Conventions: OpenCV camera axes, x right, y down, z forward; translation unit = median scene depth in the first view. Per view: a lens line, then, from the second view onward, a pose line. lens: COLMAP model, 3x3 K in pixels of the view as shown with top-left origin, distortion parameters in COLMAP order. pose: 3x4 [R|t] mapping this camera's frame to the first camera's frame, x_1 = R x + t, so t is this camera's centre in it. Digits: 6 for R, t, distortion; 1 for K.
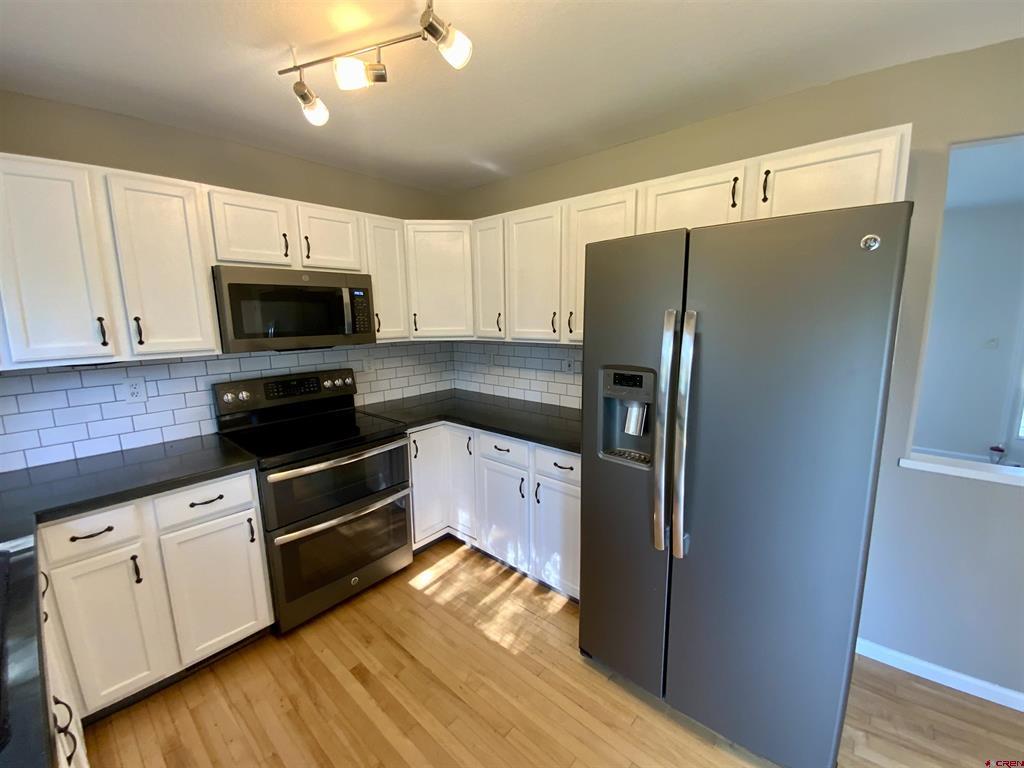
lens RADIAL K [[407.3, 0, 512.0], [0, 407.3, 384.0], [0, 0, 1]] dist [-0.013699, -0.000167]
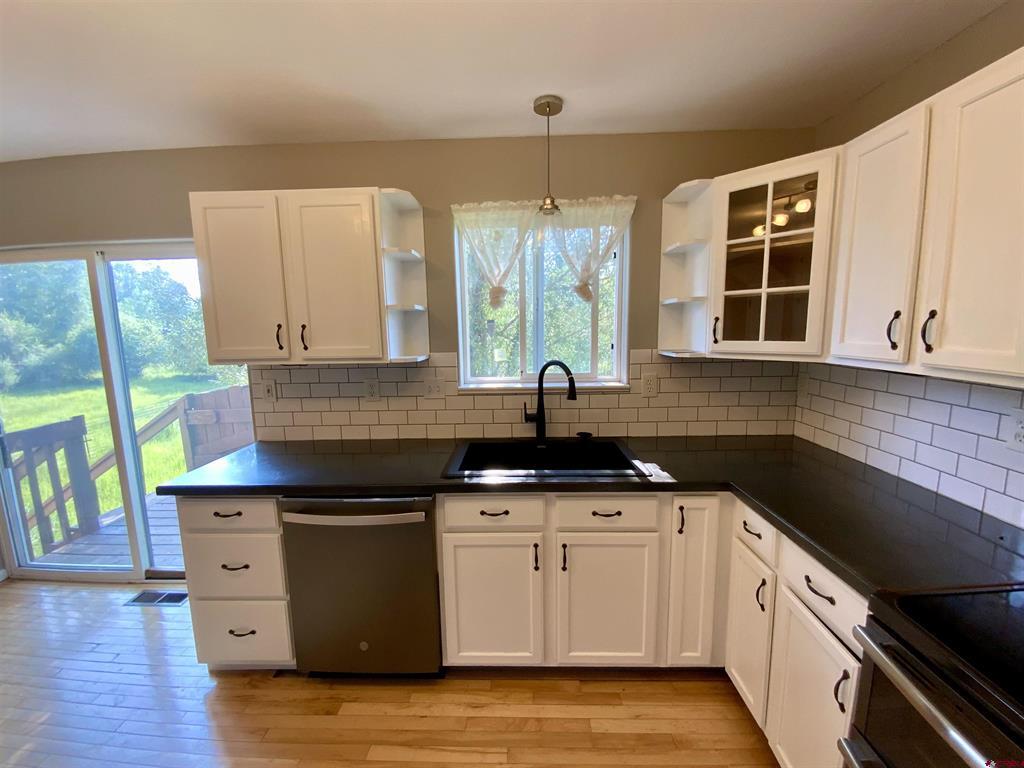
lens RADIAL K [[421.8, 0, 512.0], [0, 421.8, 384.0], [0, 0, 1]] dist [0.002701, -0.000112]
pose [[-0.781262, 0.114386, -0.613634, 0.027955], [-0.071952, 0.960010, 0.270561, -0.151268], [0.620043, 0.255531, -0.741789, 0.893723]]
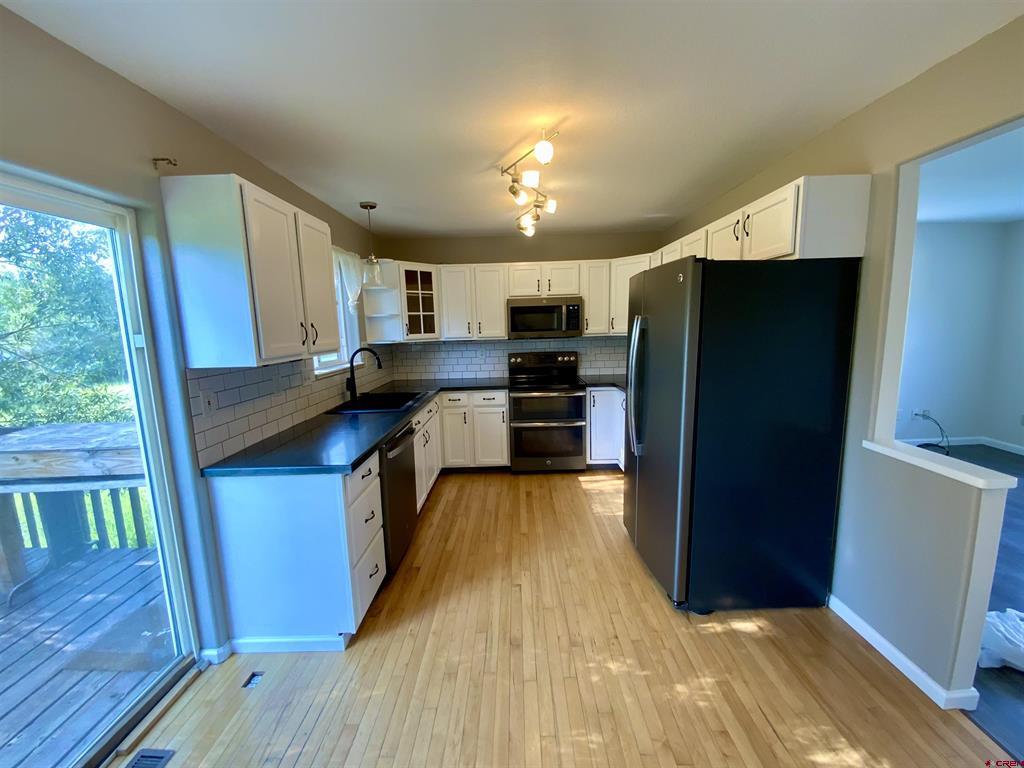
lens RADIAL K [[421.8, 0, 512.0], [0, 421.8, 384.0], [0, 0, 1]] dist [0.002701, -0.000112]
pose [[0.647025, 0.100201, -0.755856, 0.971799], [-0.108829, 0.993314, 0.038521, 0.072971], [0.754662, 0.057335, 0.653603, -0.431017]]
